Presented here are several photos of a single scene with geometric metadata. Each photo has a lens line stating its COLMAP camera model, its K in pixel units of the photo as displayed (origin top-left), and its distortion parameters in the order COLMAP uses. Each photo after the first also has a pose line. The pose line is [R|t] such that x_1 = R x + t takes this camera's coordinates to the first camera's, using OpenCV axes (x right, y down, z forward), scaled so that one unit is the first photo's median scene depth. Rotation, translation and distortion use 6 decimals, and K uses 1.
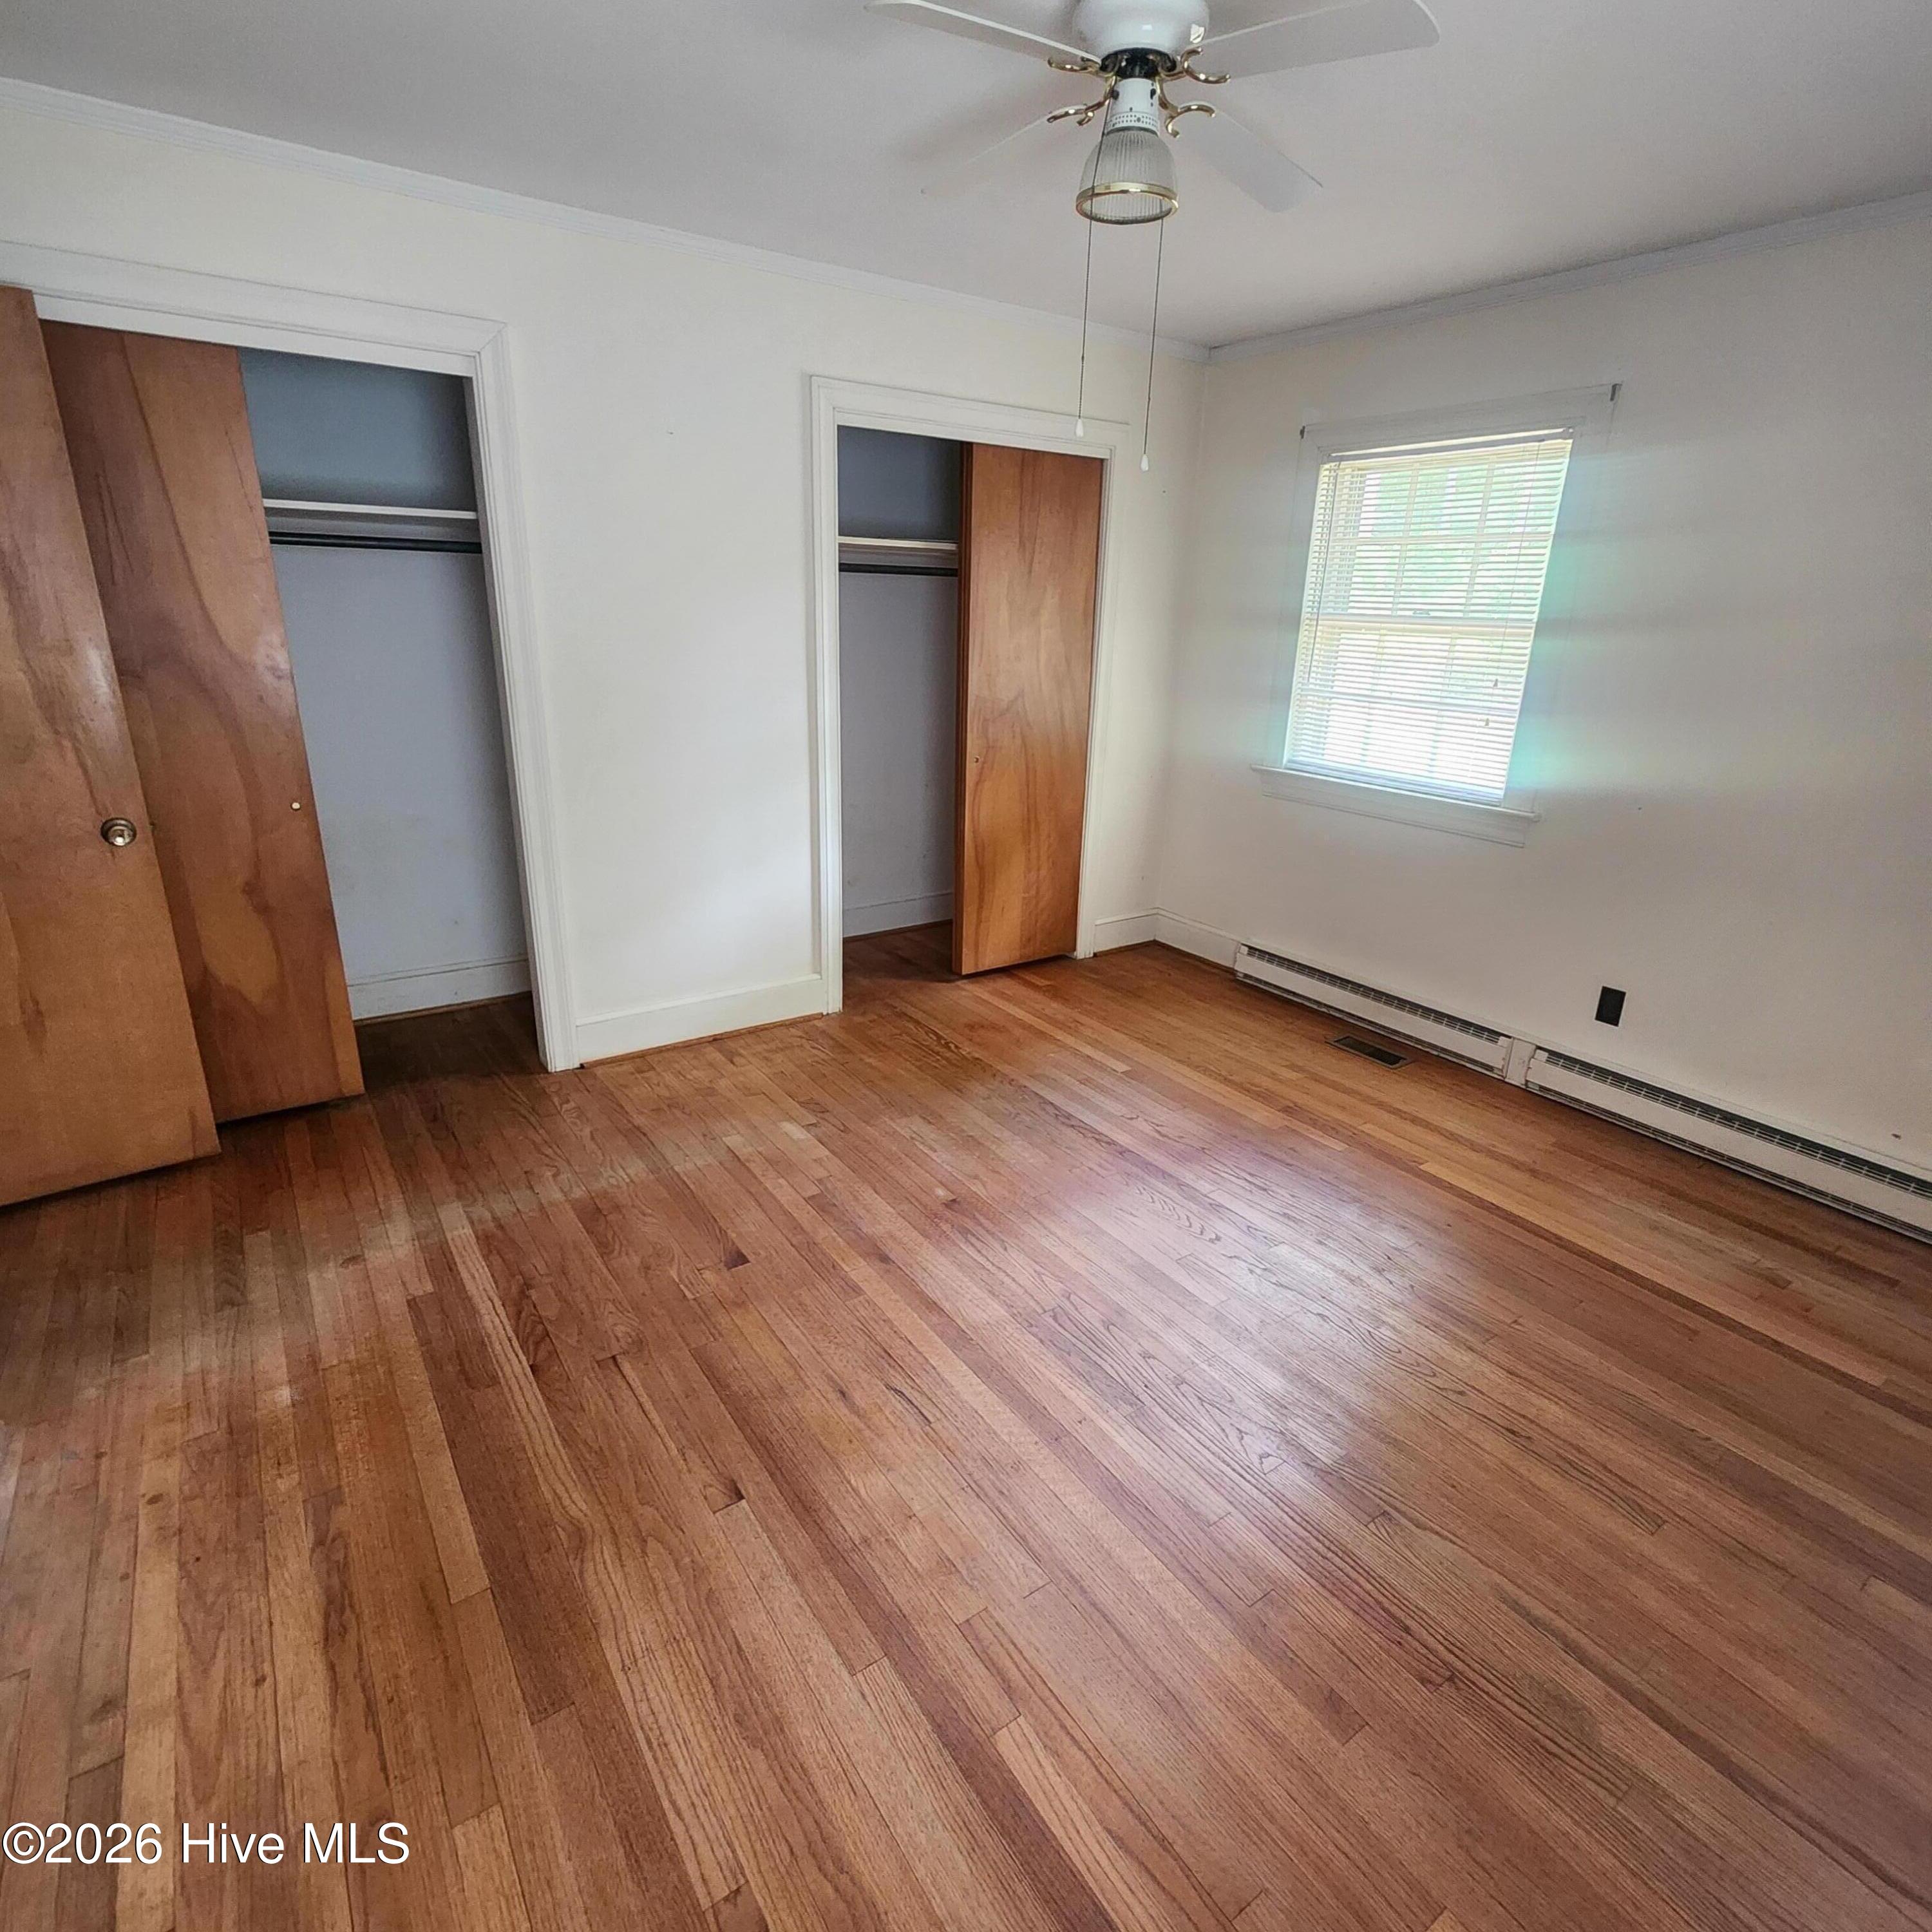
lens RADIAL K [[1054.9, 0, 966.0], [0, 1054.9, 966.0], [0, 0, 1]] dist [-0.002764, -0.000925]
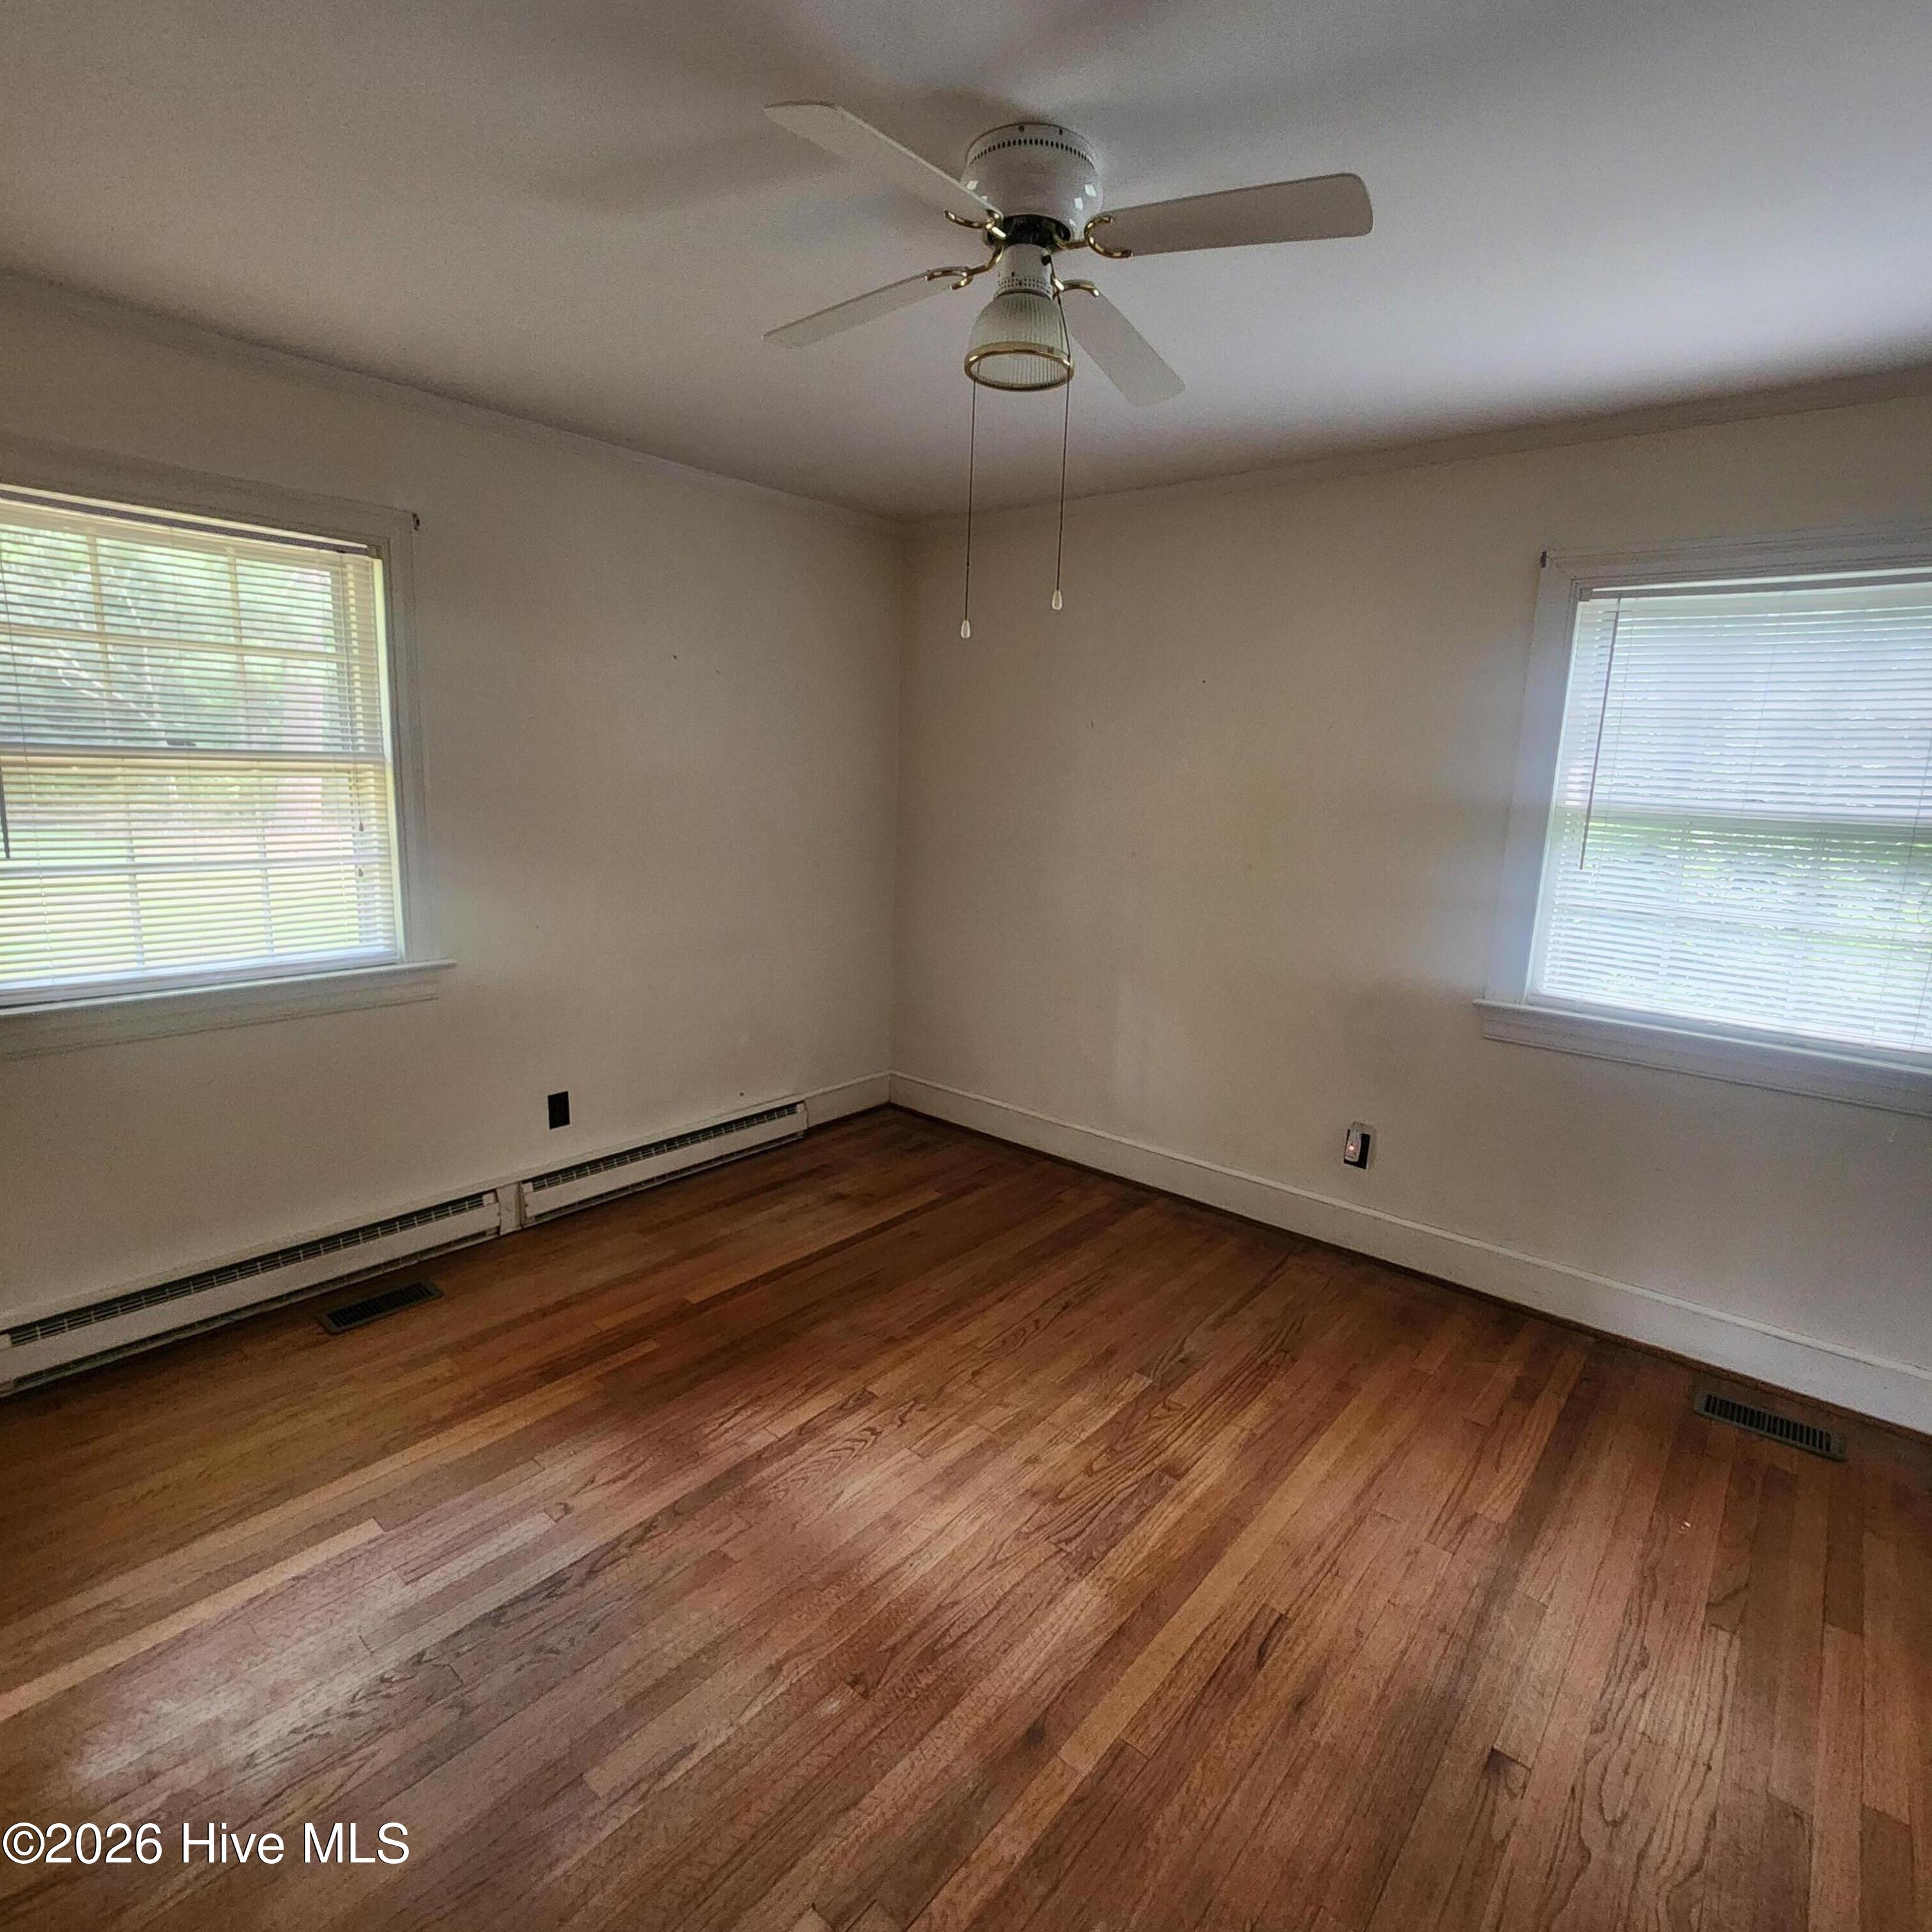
lens RADIAL K [[1054.9, 0, 966.0], [0, 1054.9, 966.0], [0, 0, 1]] dist [-0.002764, -0.000925]
pose [[-0.267100, -0.221807, 0.937795, -0.507339], [0.272437, 0.916071, 0.294264, -0.329052], [-0.924357, 0.334088, -0.184254, 0.867120]]
